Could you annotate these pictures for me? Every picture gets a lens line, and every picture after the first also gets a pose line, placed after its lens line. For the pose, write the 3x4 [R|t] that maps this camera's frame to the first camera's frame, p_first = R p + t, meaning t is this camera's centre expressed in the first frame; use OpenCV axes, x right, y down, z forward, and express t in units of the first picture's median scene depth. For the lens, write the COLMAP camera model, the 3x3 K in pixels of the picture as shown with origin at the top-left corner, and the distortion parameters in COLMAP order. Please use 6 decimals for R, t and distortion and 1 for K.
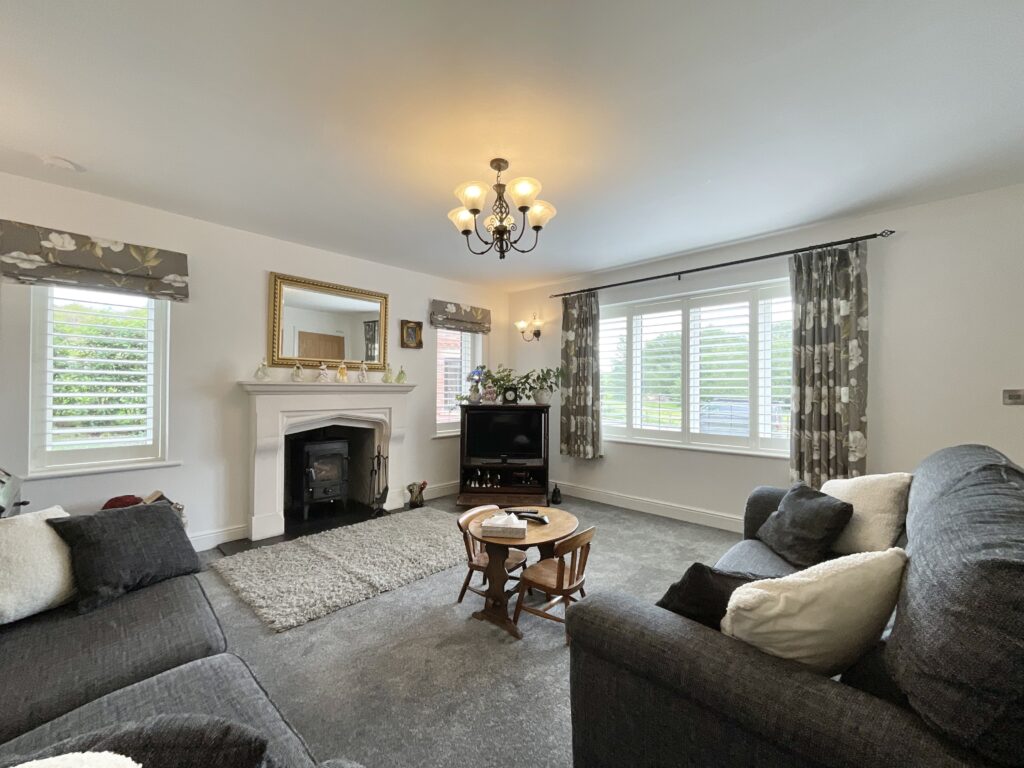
lens RADIAL K [[416.8, 0, 513.0], [0, 416.8, 385.3], [0, 0, 1]] dist [-0.000633, 0.000409]
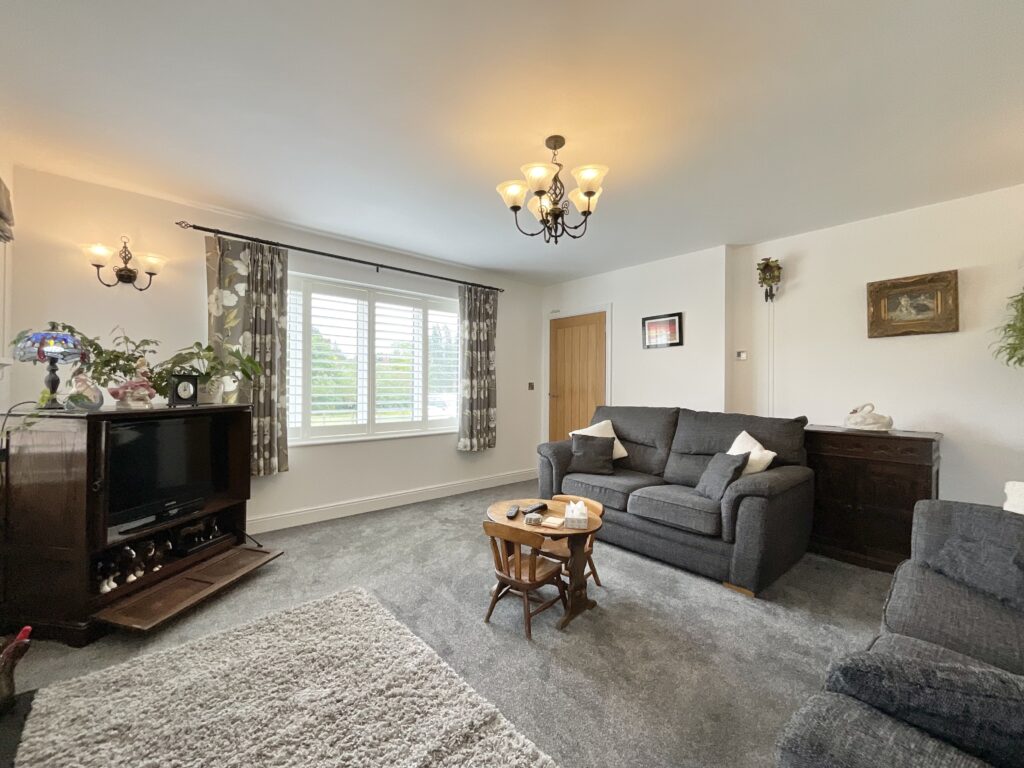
lens RADIAL K [[416.8, 0, 513.0], [0, 416.8, 385.3], [0, 0, 1]] dist [-0.000633, 0.000409]
pose [[0.088882, -0.011911, 0.995971, -0.536455], [-0.023581, 0.999623, 0.014059, -0.001799], [-0.995763, -0.024735, 0.088568, 0.542866]]
